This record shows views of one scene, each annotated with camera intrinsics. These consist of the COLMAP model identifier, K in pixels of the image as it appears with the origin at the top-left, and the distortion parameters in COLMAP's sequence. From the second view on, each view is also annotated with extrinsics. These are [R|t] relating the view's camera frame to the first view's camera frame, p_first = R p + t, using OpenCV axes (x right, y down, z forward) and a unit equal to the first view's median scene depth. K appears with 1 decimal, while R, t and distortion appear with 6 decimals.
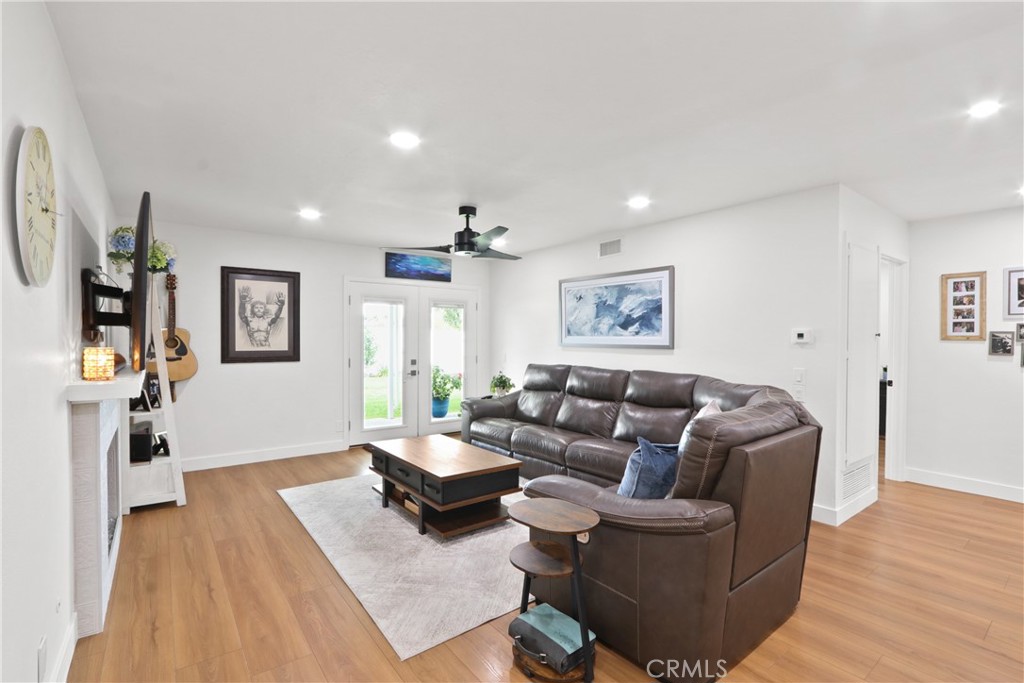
lens RADIAL K [[470.8, 0, 520.9], [0, 470.8, 342.8], [0, 0, 1]] dist [-0.021192, 0.004090]
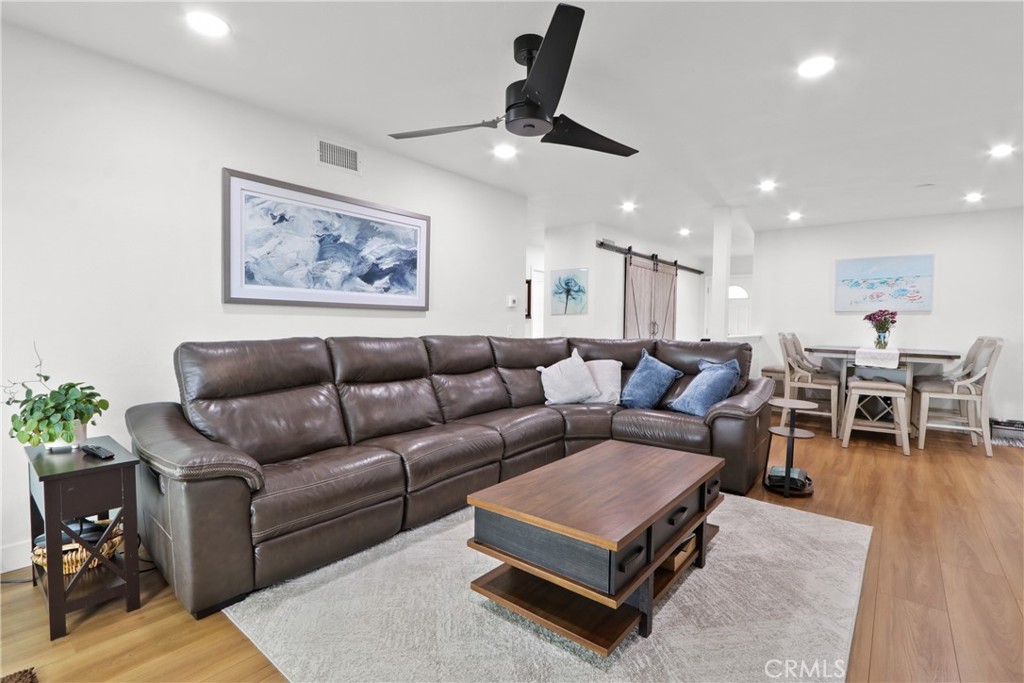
lens RADIAL K [[470.8, 0, 520.9], [0, 470.8, 342.8], [0, 0, 1]] dist [-0.021192, 0.004090]
pose [[-0.224530, -0.049451, 0.973212, -0.531117], [-0.004426, 0.998753, 0.049727, 0.025806], [-0.974457, 0.006858, -0.224469, 0.922764]]
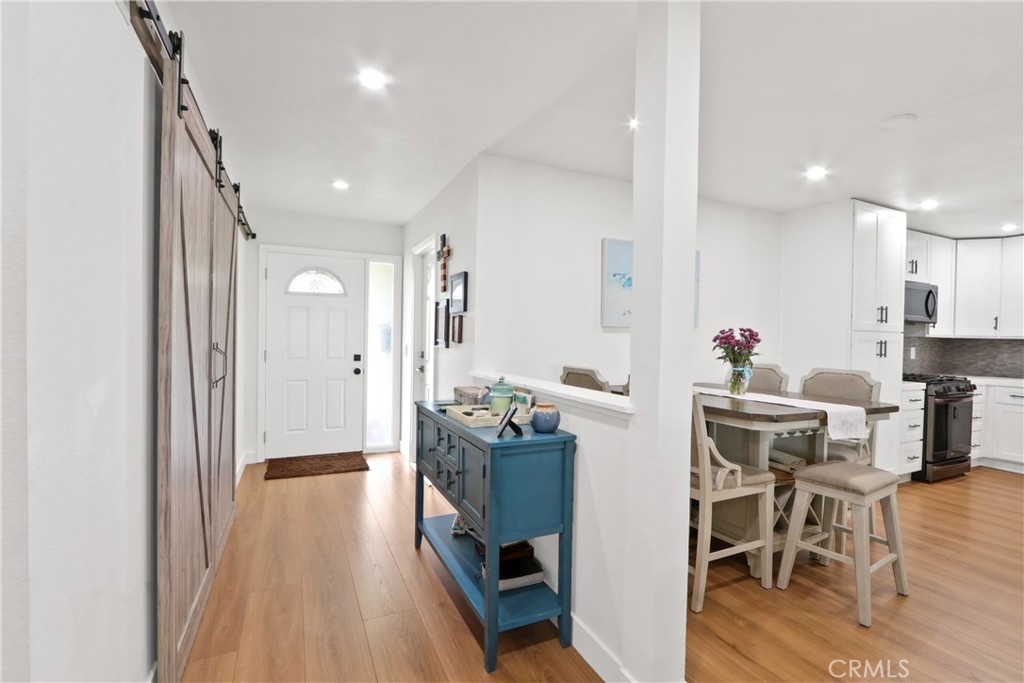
lens RADIAL K [[470.8, 0, 520.9], [0, 470.8, 342.8], [0, 0, 1]] dist [-0.021192, 0.004090]
pose [[-0.976233, -0.026430, 0.215104, 0.430245], [-0.021397, 0.999441, 0.025694, 0.010546], [-0.215663, 0.020481, -0.976253, 0.577247]]
